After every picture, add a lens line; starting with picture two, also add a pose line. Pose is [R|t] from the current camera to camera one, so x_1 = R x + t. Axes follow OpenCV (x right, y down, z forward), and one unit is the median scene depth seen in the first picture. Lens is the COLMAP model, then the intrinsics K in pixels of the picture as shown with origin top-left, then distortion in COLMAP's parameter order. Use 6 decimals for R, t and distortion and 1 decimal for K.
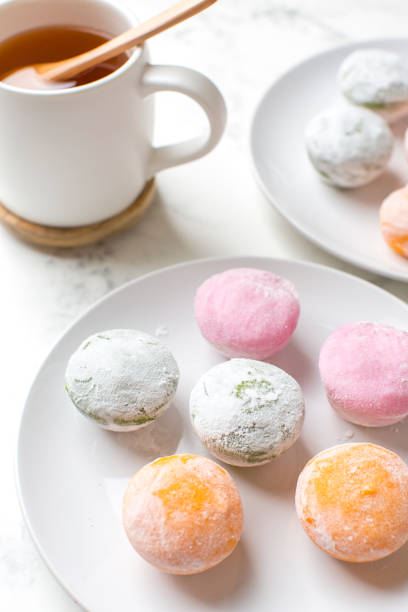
lens RADIAL K [[944.7, 0, 202.2], [0, 944.7, 306.0], [0, 0, 1]] dist [-0.026291, 0.000000]
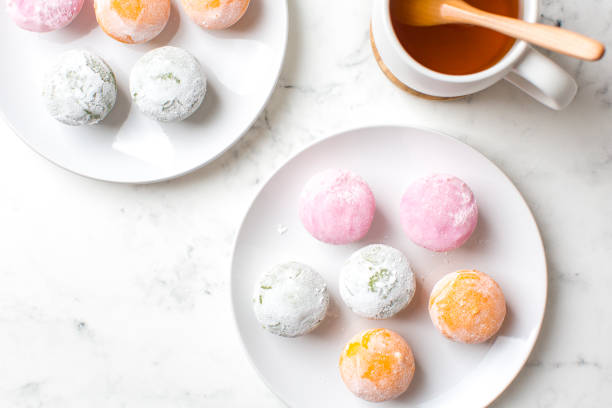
lens RADIAL K [[944.7, 0, 323.9], [0, 944.7, 205.0], [0, 0, 1]] dist [-0.026291, 0.000000]
pose [[0.868793, -0.492012, -0.055874, 0.121052], [0.395134, 0.620835, 0.677077, -1.044310], [-0.298442, -0.610317, 0.733788, -0.005915]]
